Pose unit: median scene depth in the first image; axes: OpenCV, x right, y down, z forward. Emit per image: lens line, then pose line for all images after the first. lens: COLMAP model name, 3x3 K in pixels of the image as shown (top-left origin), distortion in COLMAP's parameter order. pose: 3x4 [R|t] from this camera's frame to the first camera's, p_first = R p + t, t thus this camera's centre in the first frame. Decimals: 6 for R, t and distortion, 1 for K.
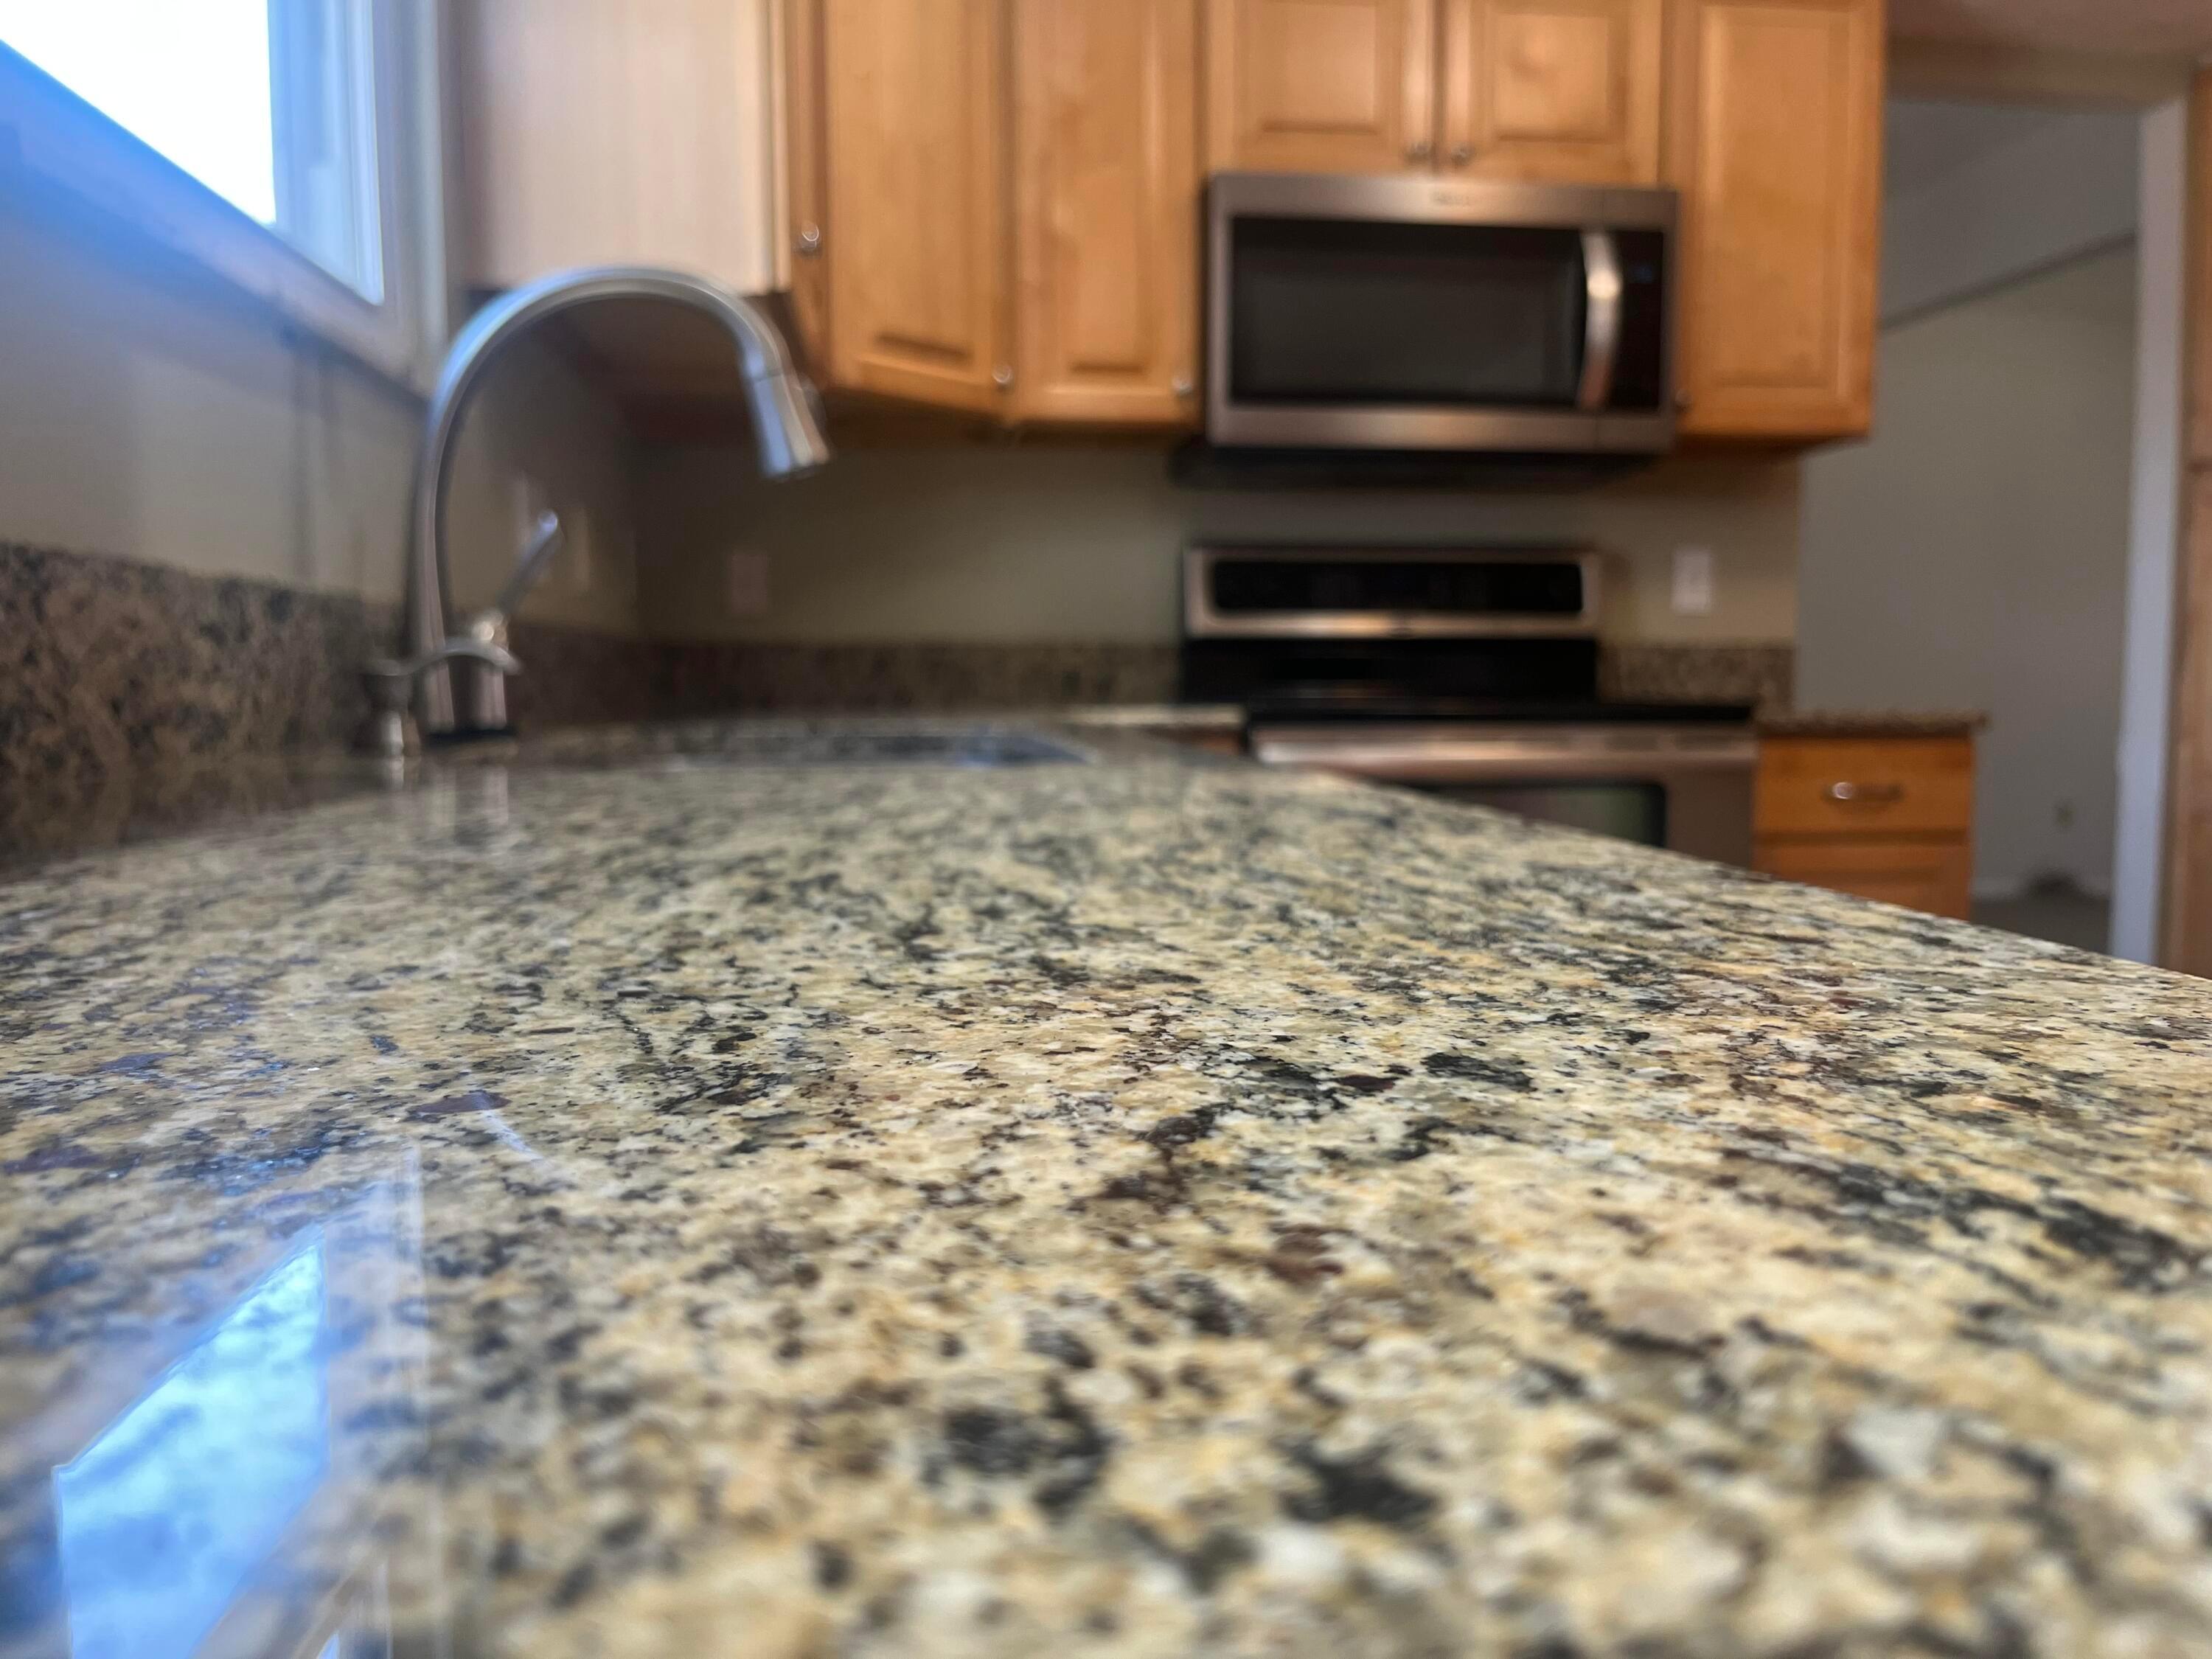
lens RADIAL K [[1677.7, 0, 1092.4], [0, 1677.7, 829.6], [0, 0, 1]] dist [0.037152, -0.055137]
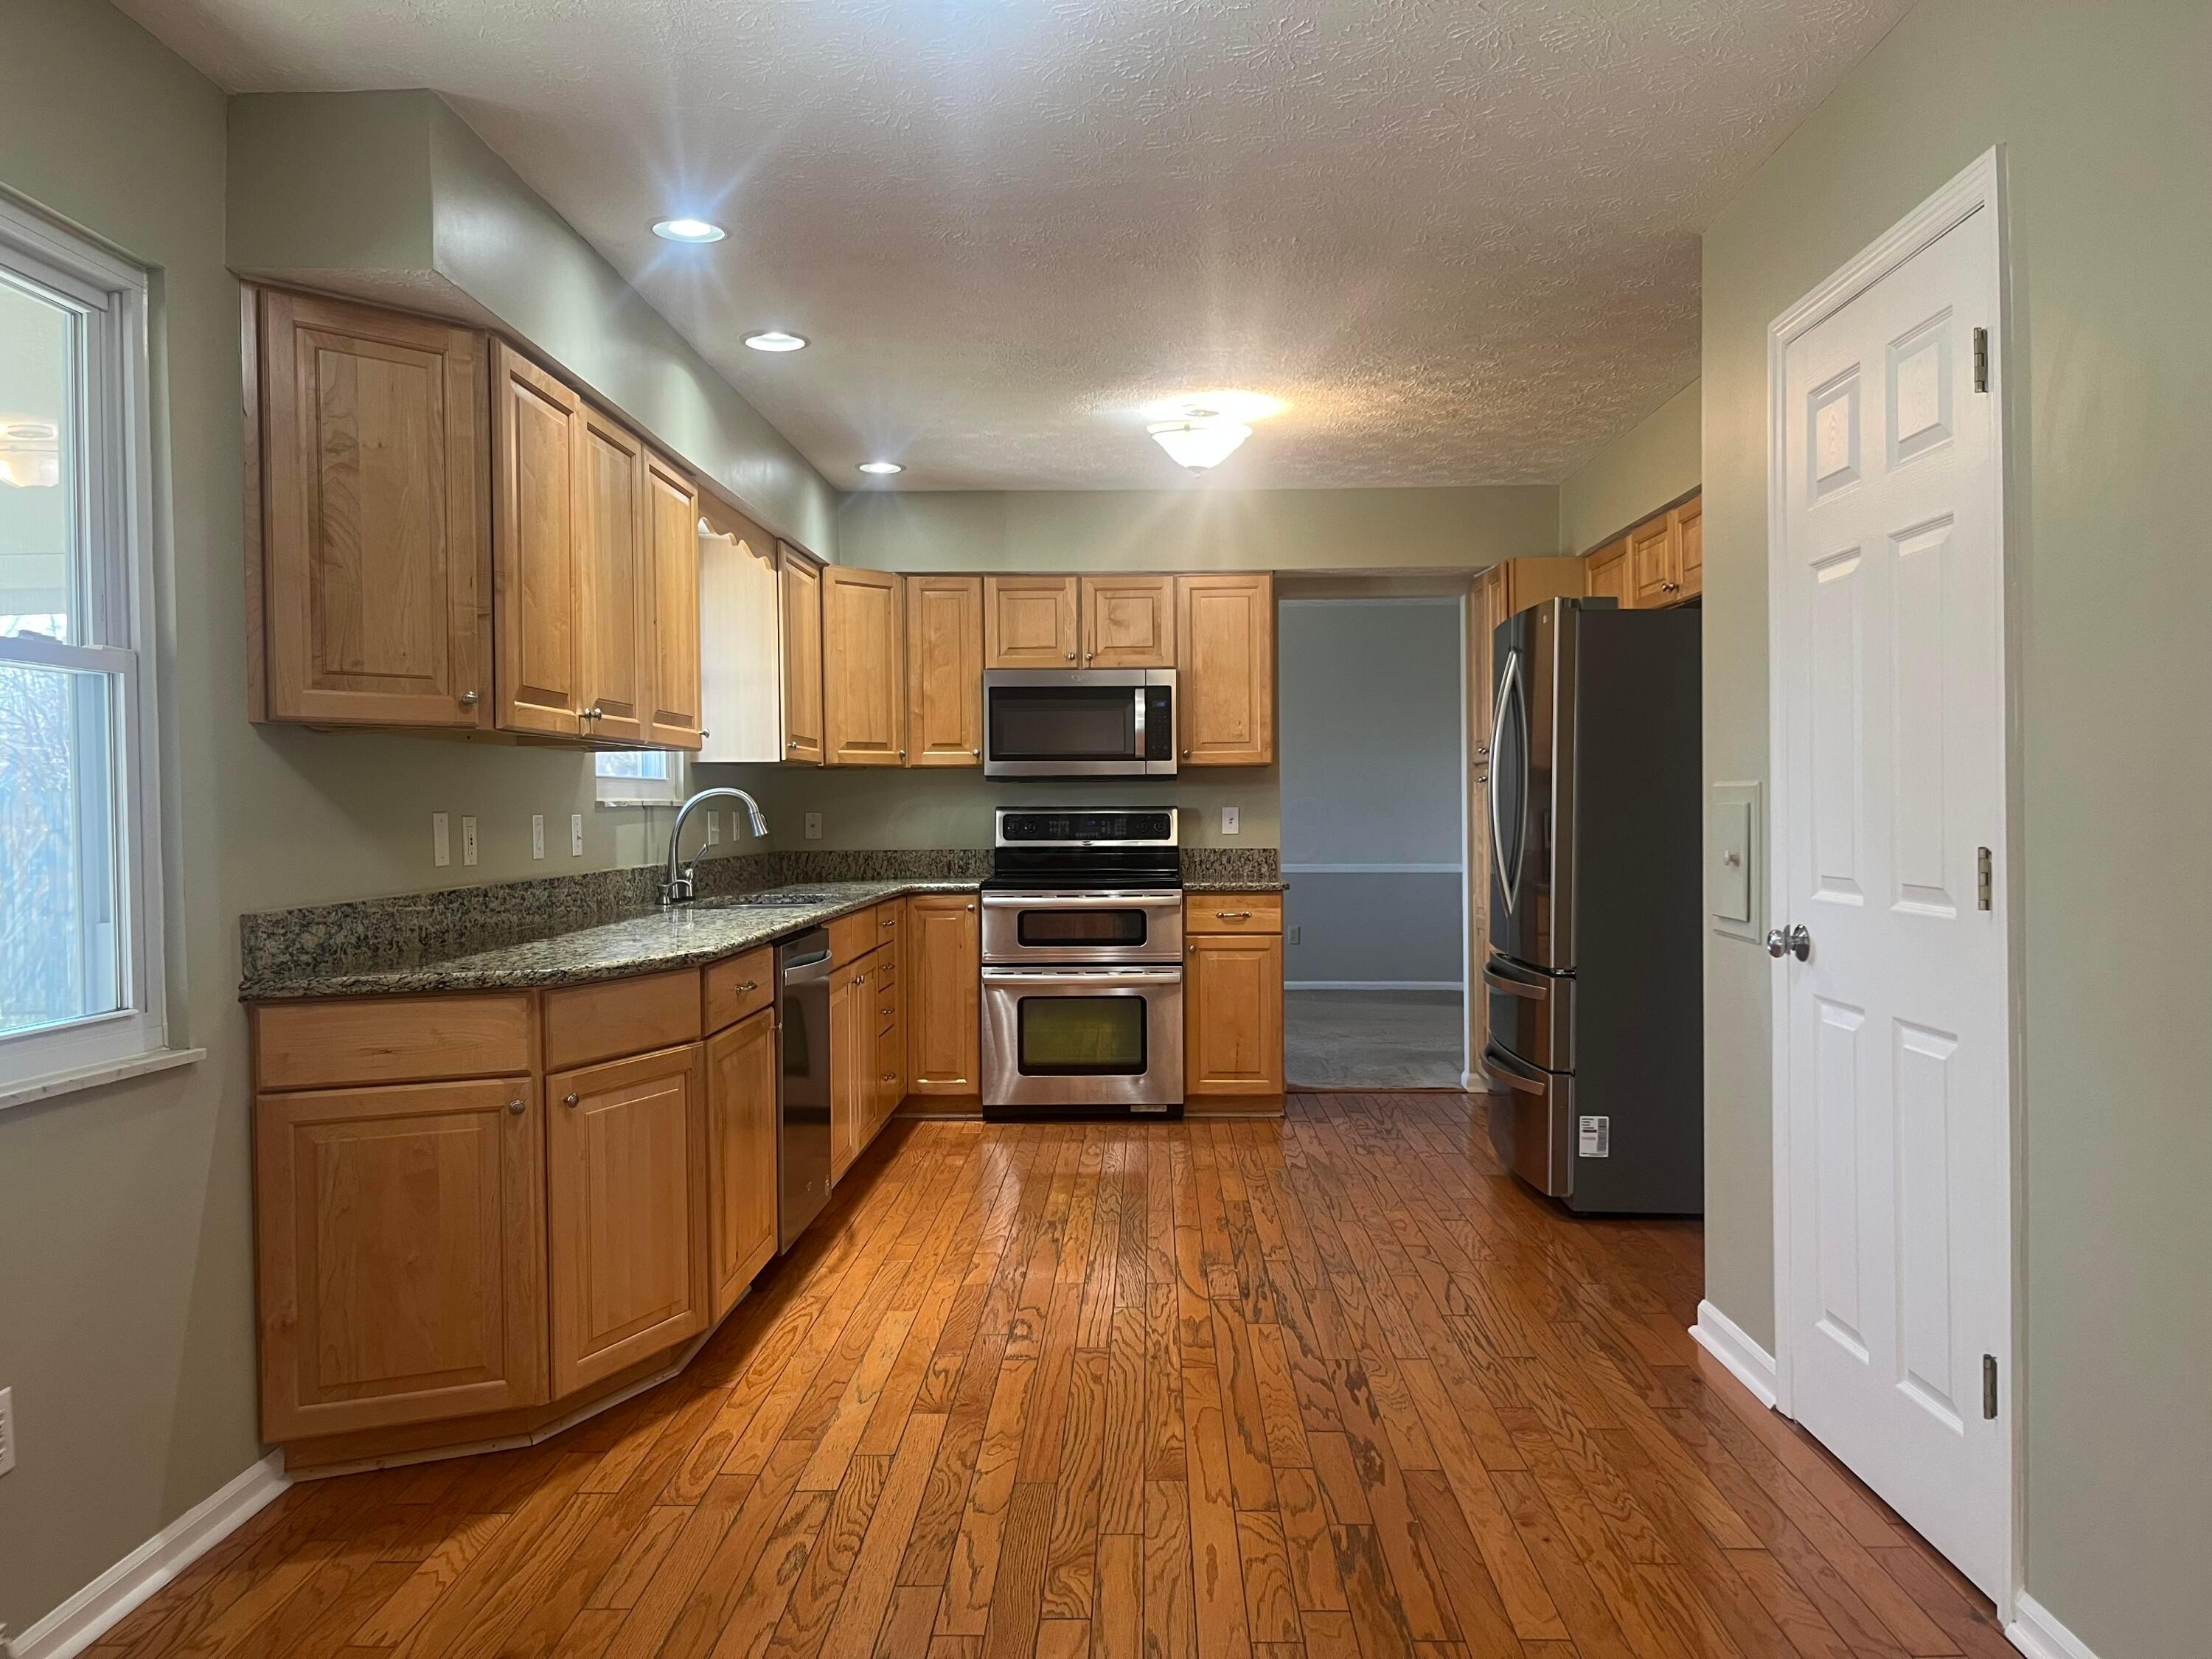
lens RADIAL K [[1677.7, 0, 1109.4], [0, 1677.7, 827.5], [0, 0, 1]] dist [0.037152, -0.055137]
pose [[0.989820, -0.006184, -0.142187, 0.614184], [-0.004959, 0.996950, -0.077885, 0.040646], [0.142235, 0.077797, 0.986771, -1.438135]]
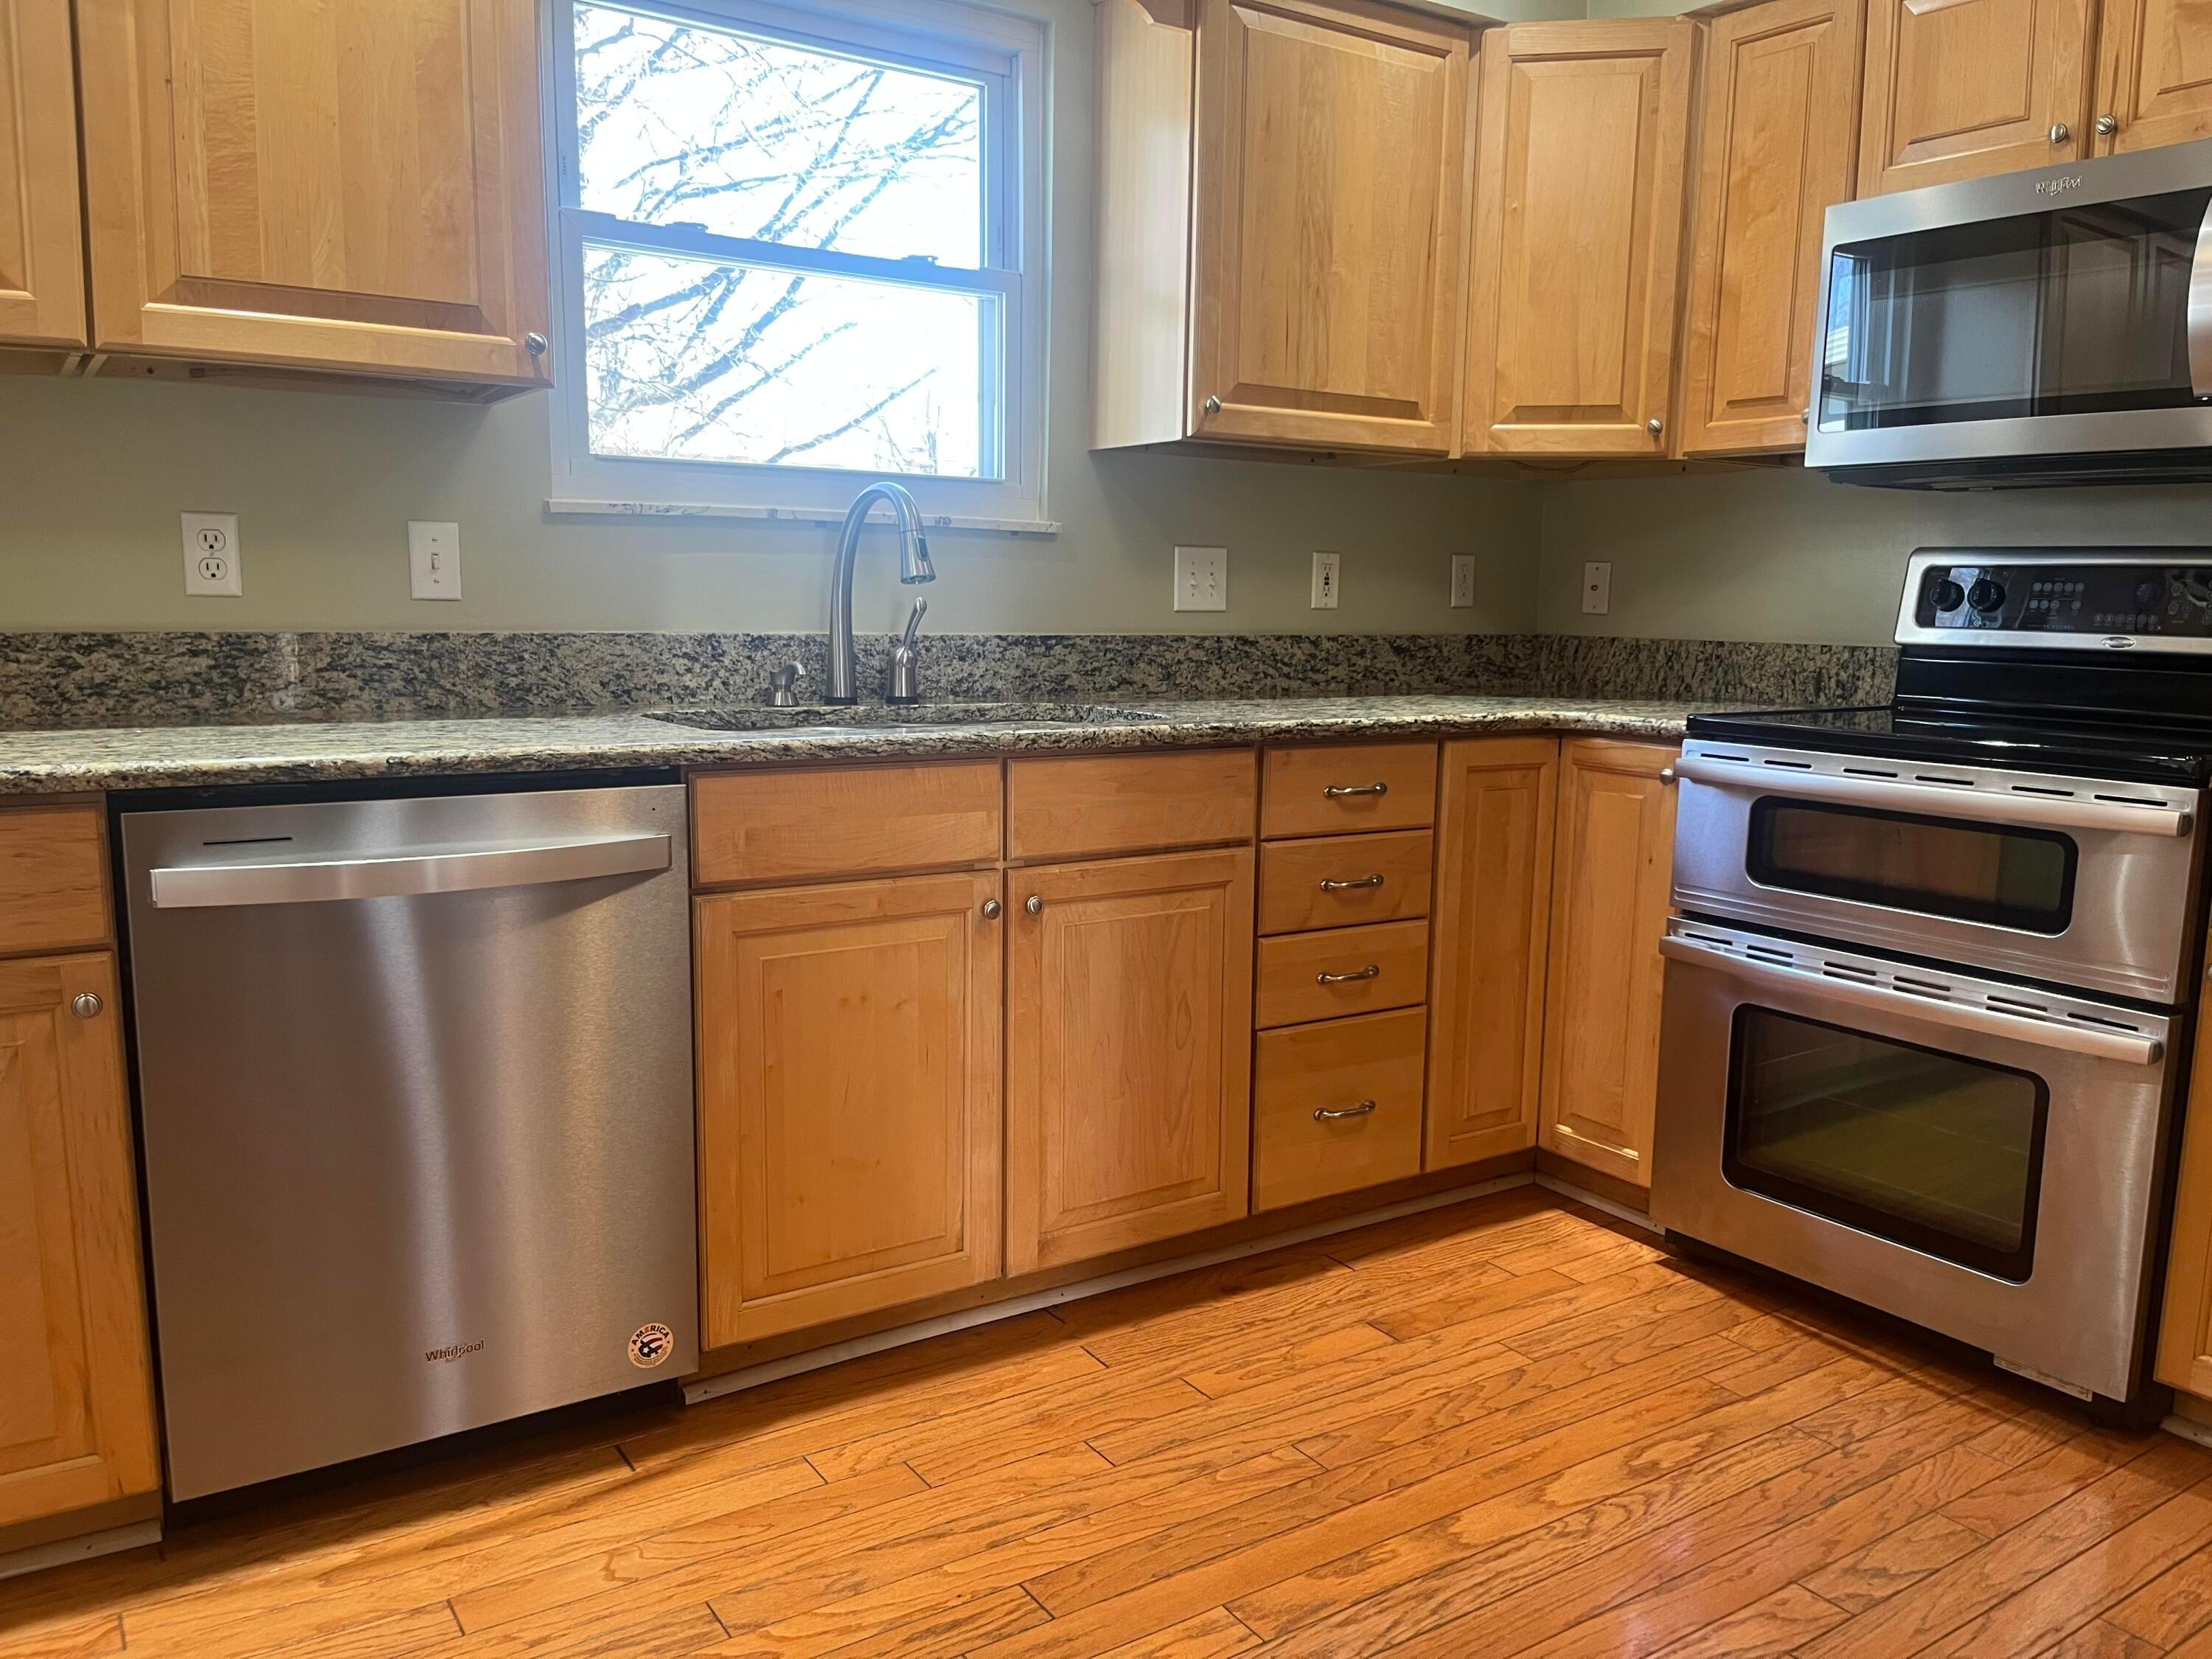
lens RADIAL K [[1677.7, 0, 1111.9], [0, 1677.7, 833.2], [0, 0, 1]] dist [0.037152, -0.055137]
pose [[0.454968, 0.136164, -0.880036, 0.842168], [-0.100925, 0.989758, 0.100963, -0.066585], [0.884770, 0.042882, 0.464050, 0.134062]]
